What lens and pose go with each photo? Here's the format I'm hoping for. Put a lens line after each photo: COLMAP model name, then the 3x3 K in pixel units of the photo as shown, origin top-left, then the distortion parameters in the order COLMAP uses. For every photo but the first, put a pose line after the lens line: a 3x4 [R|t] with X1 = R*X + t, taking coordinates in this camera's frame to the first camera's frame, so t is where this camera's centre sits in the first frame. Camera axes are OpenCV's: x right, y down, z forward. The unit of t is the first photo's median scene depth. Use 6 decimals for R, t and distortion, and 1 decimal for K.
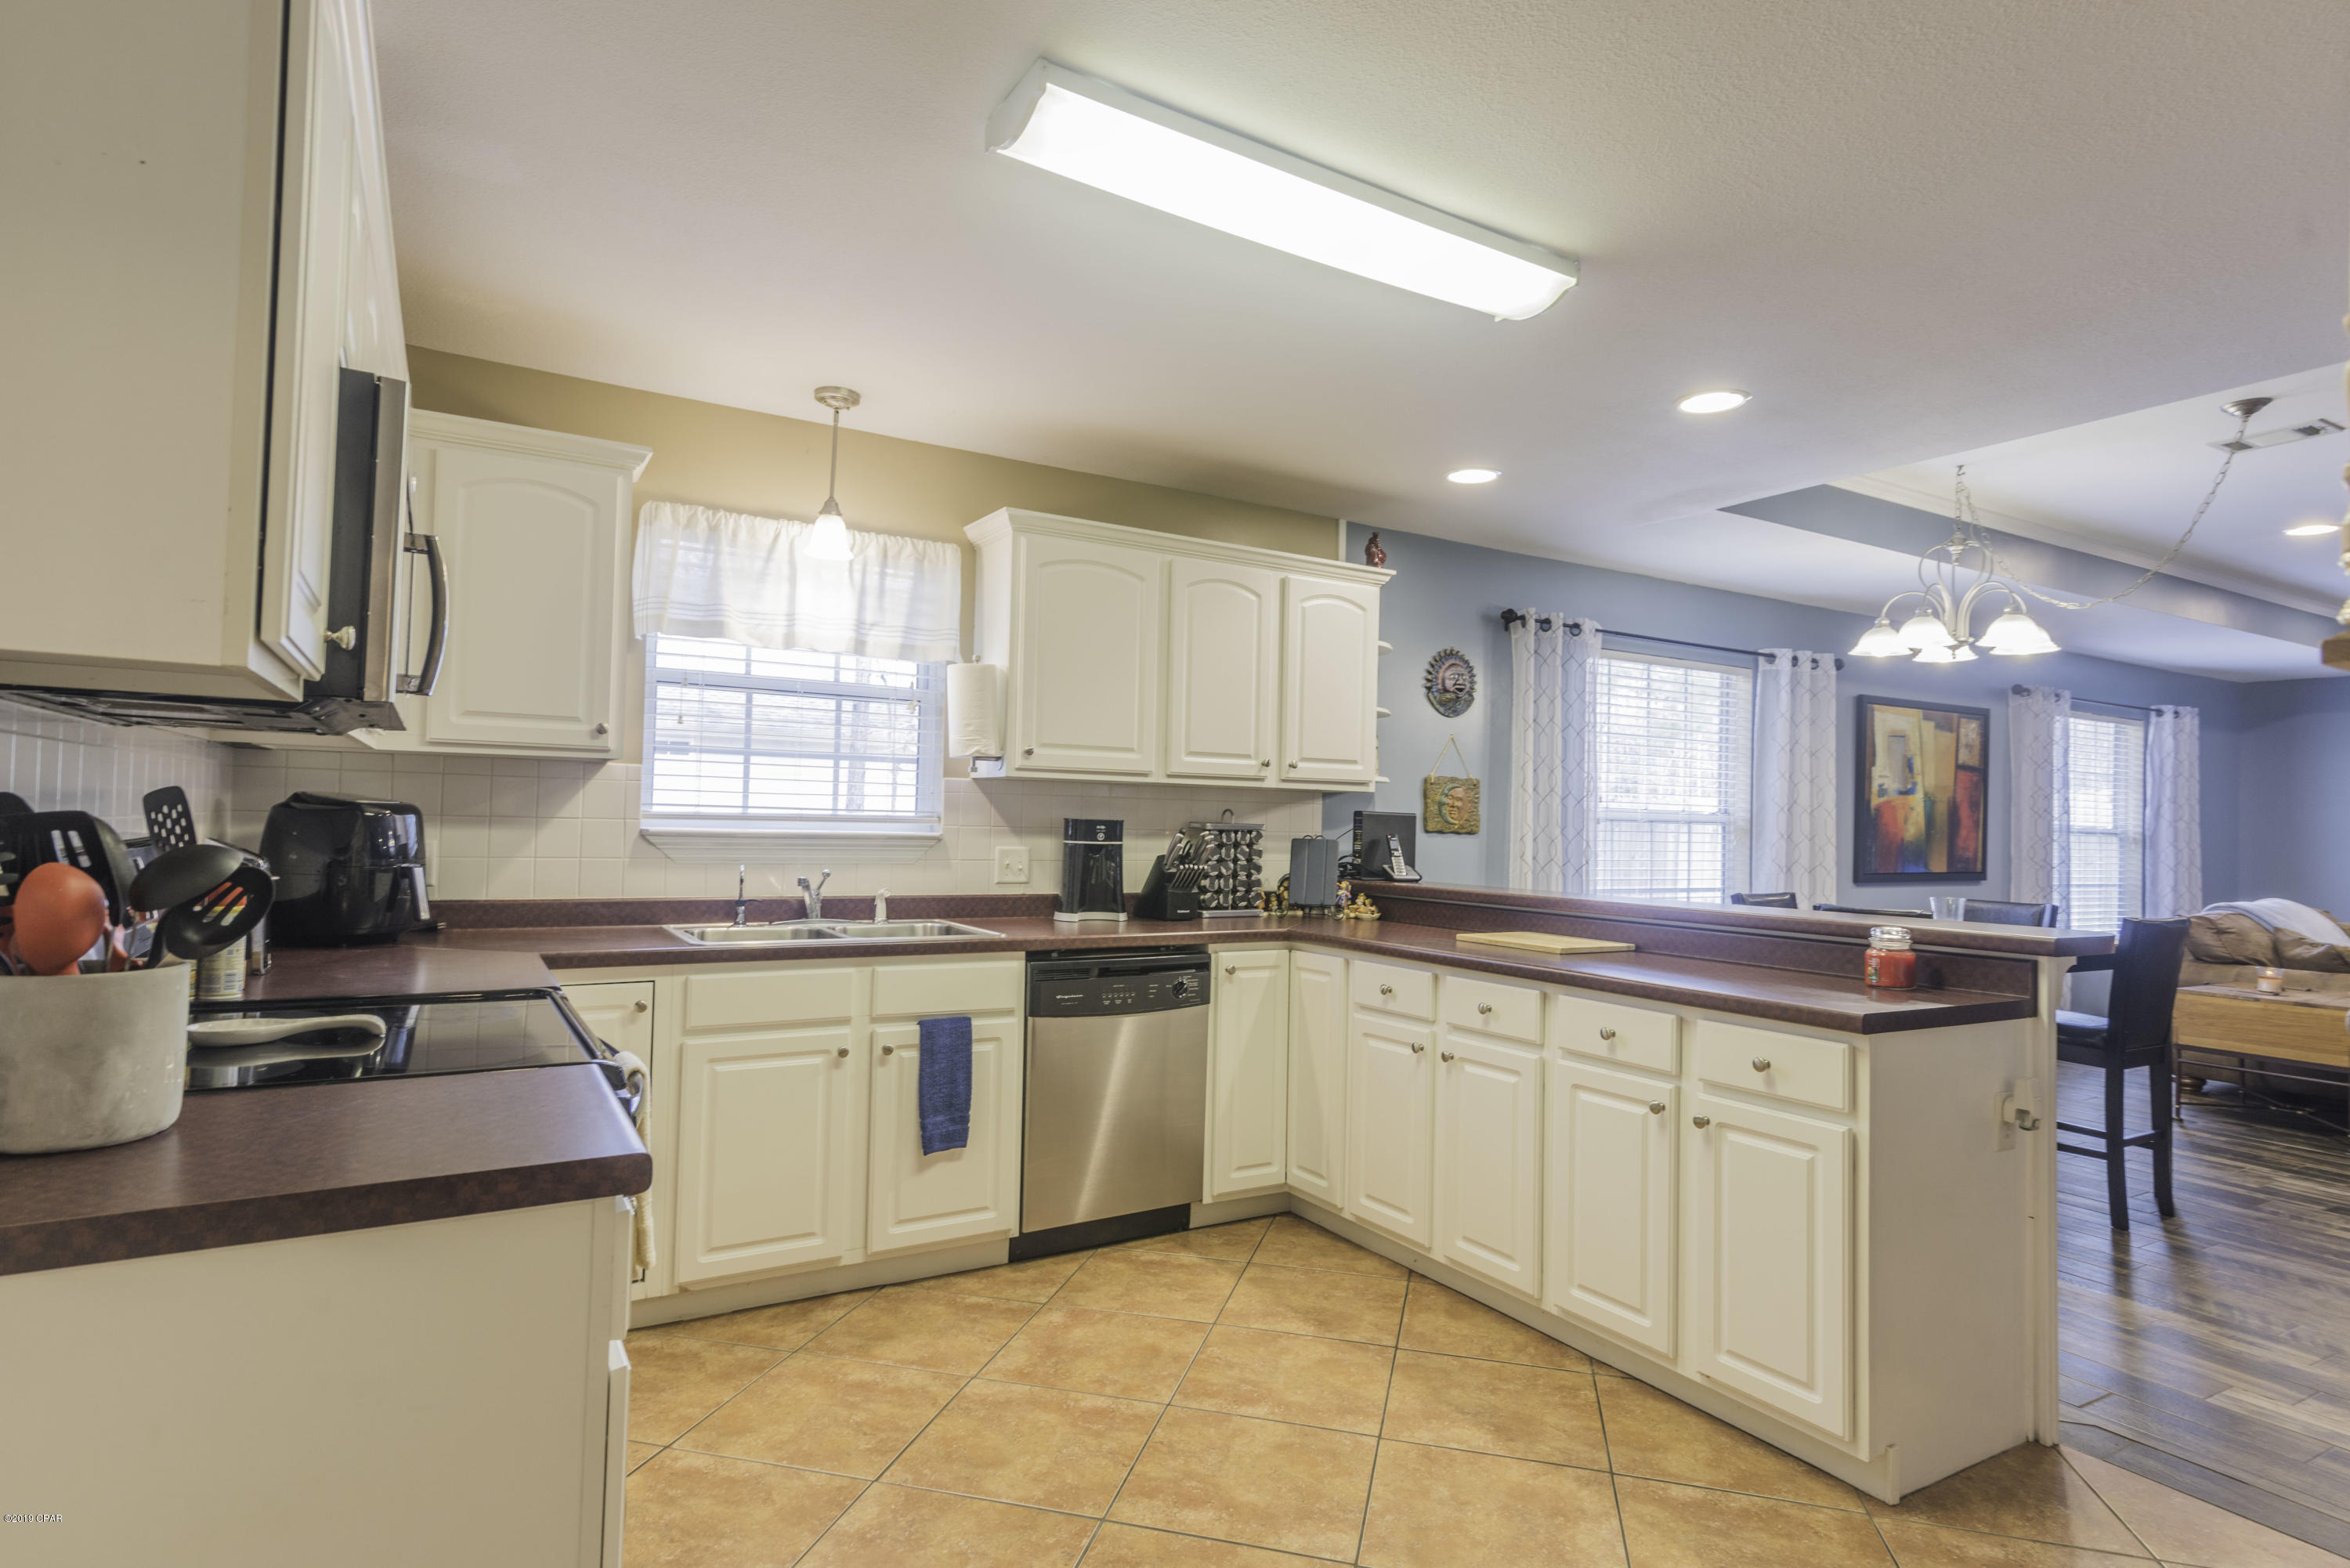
lens RADIAL K [[1218.7, 0, 1178.9], [0, 1218.7, 787.8], [0, 0, 1]] dist [0.014905, 0.000579]
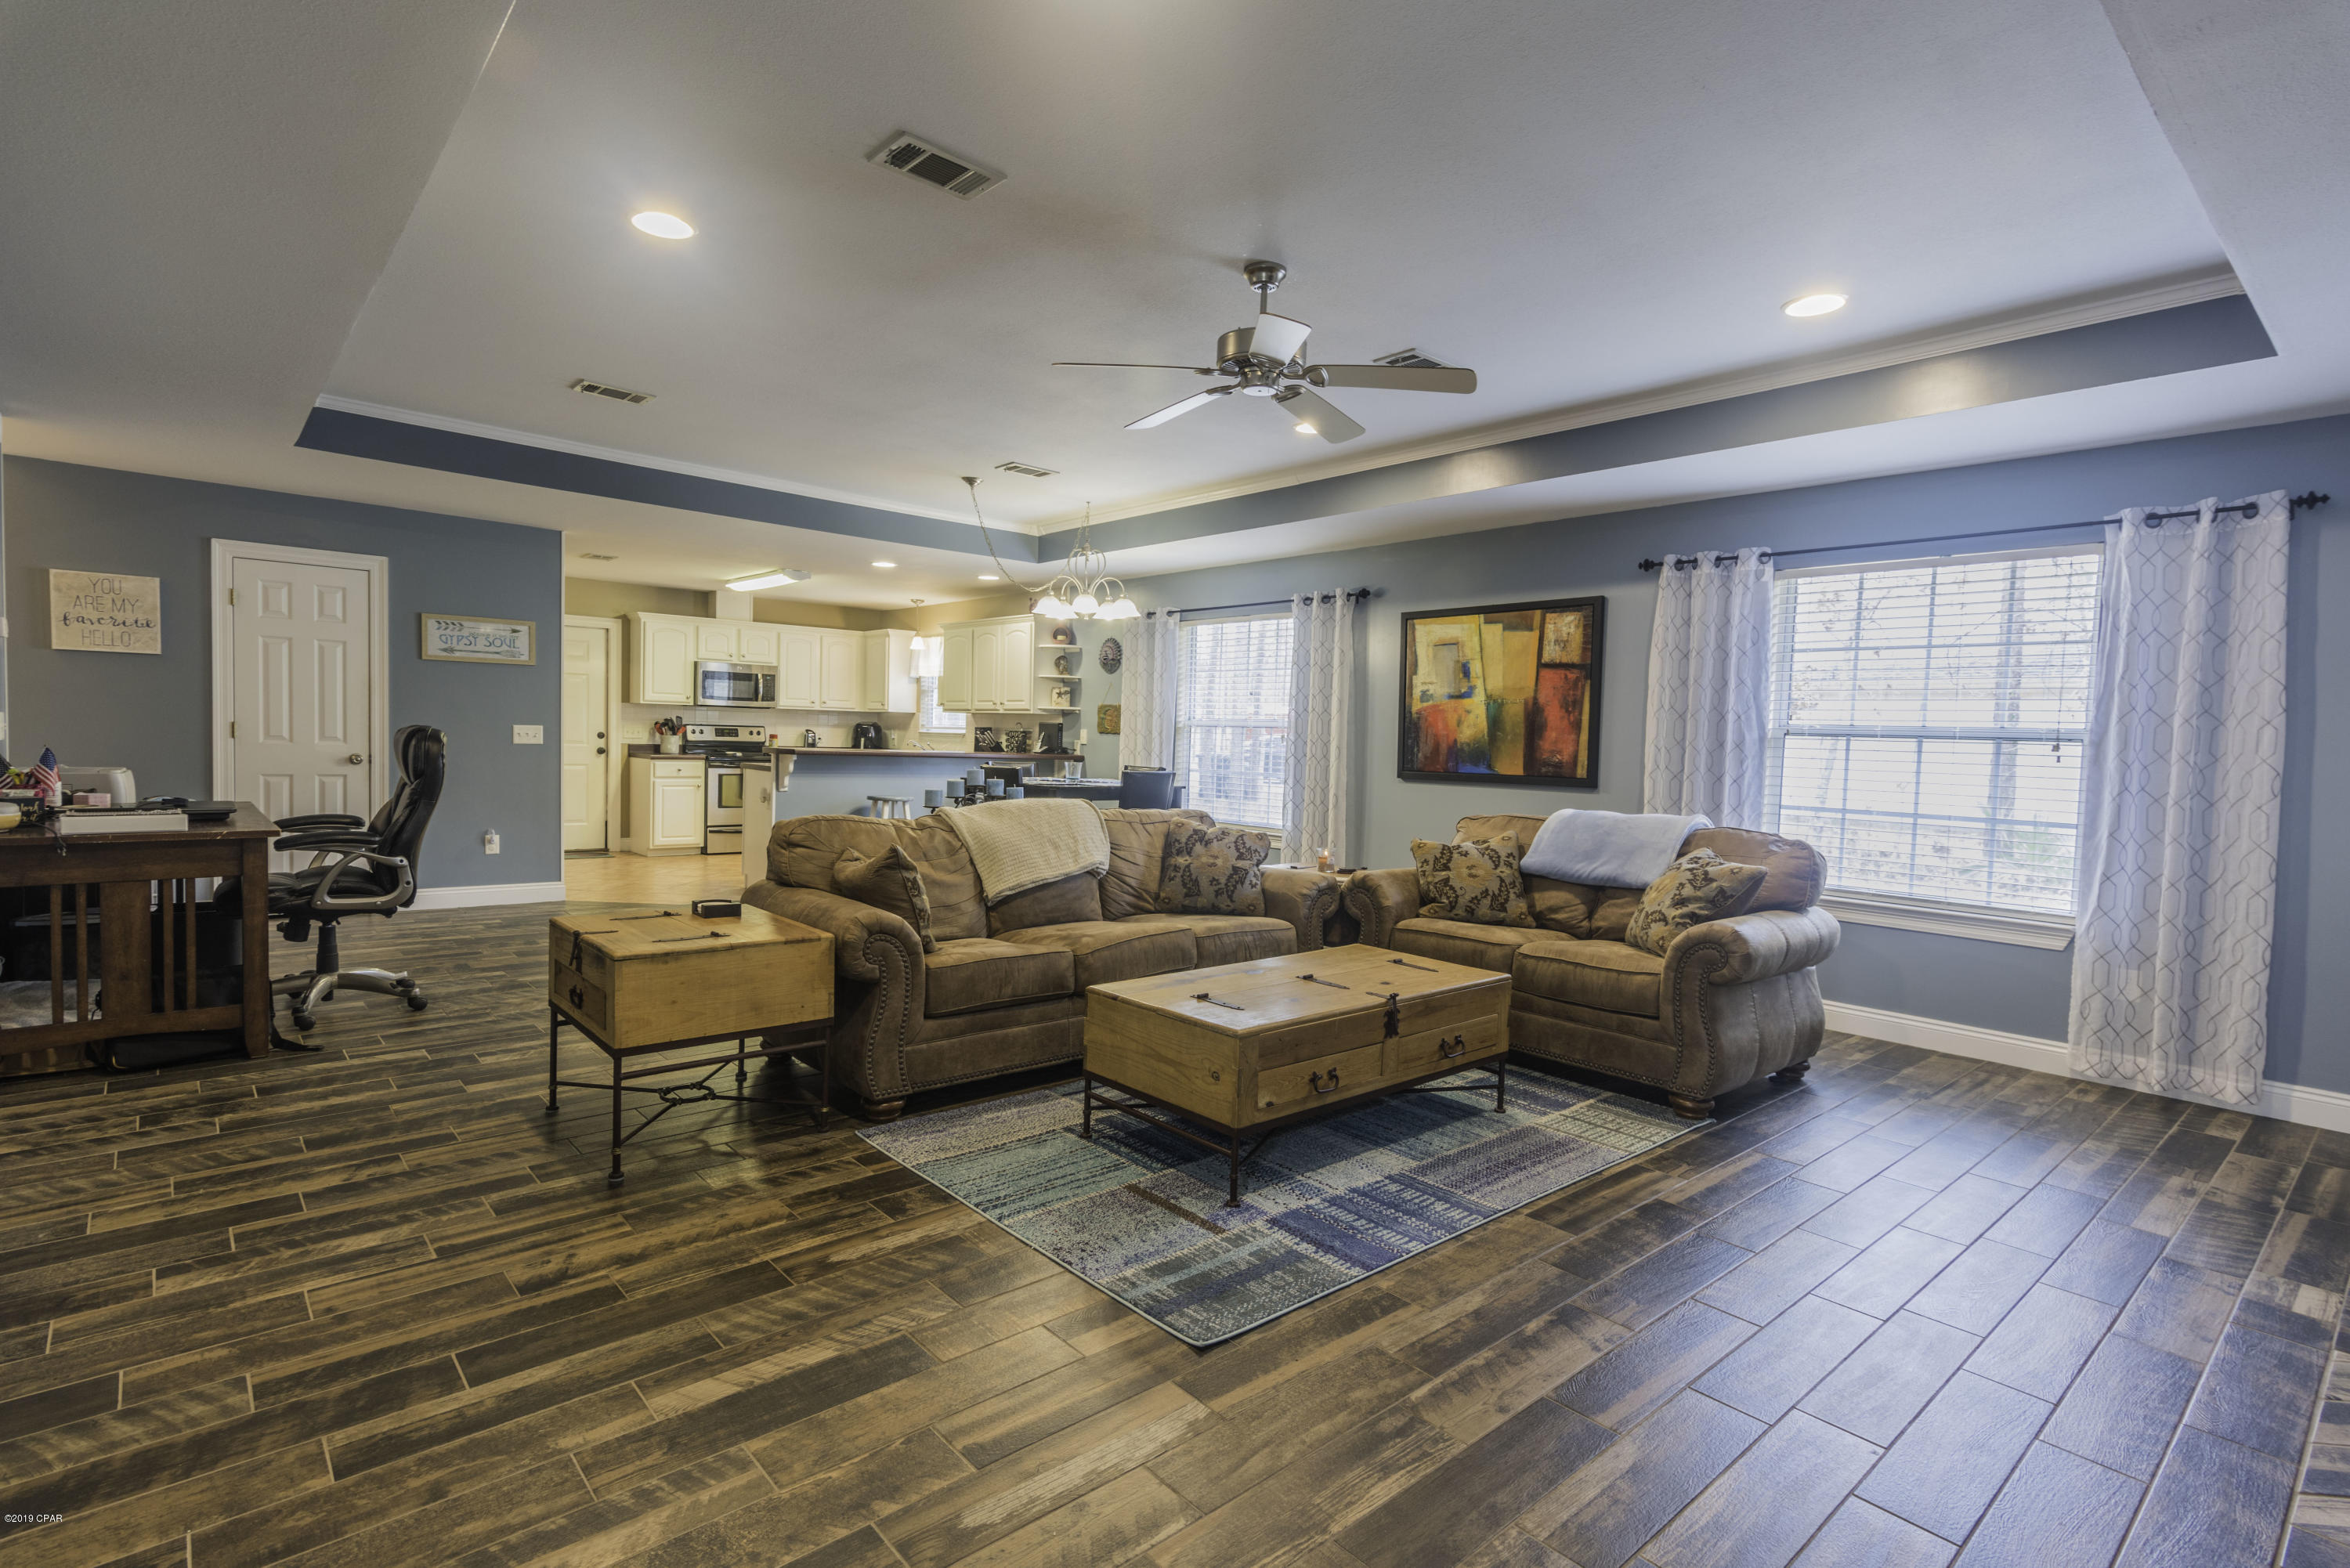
lens RADIAL K [[1133.0, 0, 1177.0], [0, 1133.0, 791.5], [0, 0, 1]] dist [0.017239, 0.000817]
pose [[0.184369, 0.028550, -0.982442, 2.438263], [-0.001269, 0.999584, 0.028810, 0.093086], [0.982856, -0.004065, 0.184328, 0.936493]]
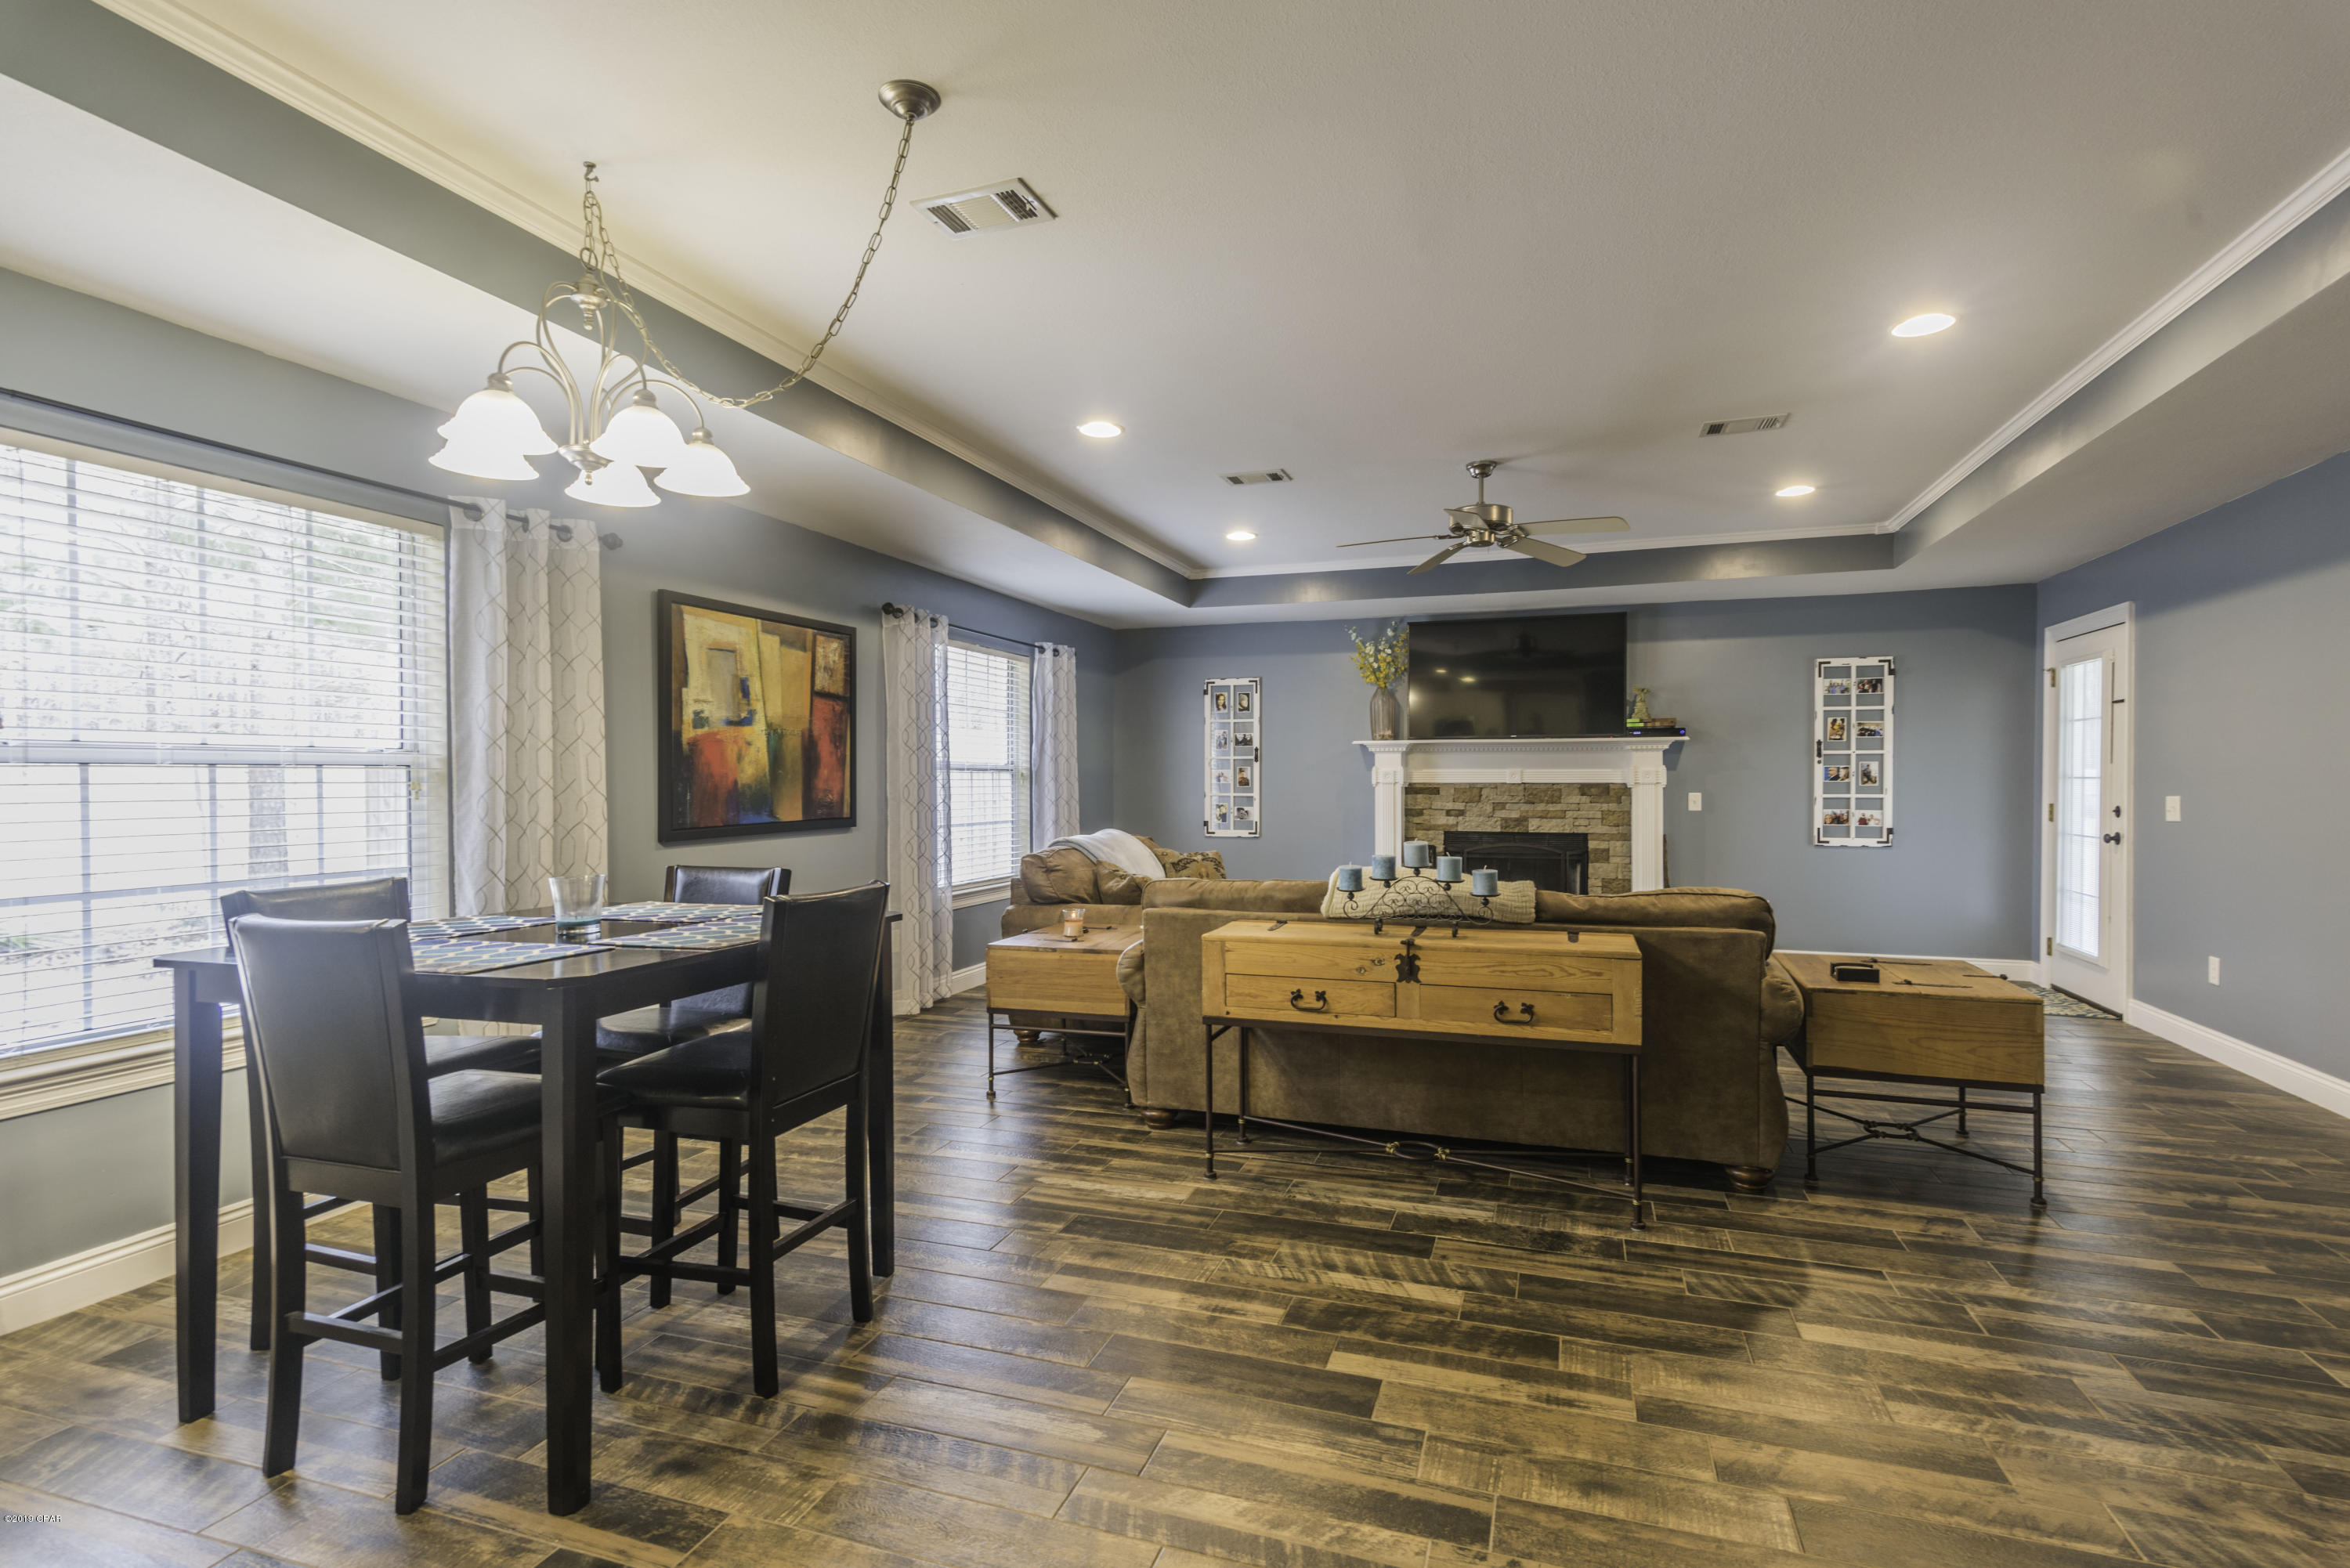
lens RADIAL K [[1133.0, 0, 1177.5], [0, 1133.0, 790.8], [0, 0, 1]] dist [0.017239, 0.000817]
pose [[0.762721, -0.036093, 0.645720, 0.540311], [0.008193, 0.998901, 0.046157, 0.025888], [-0.646676, -0.029915, 0.762178, 0.417026]]
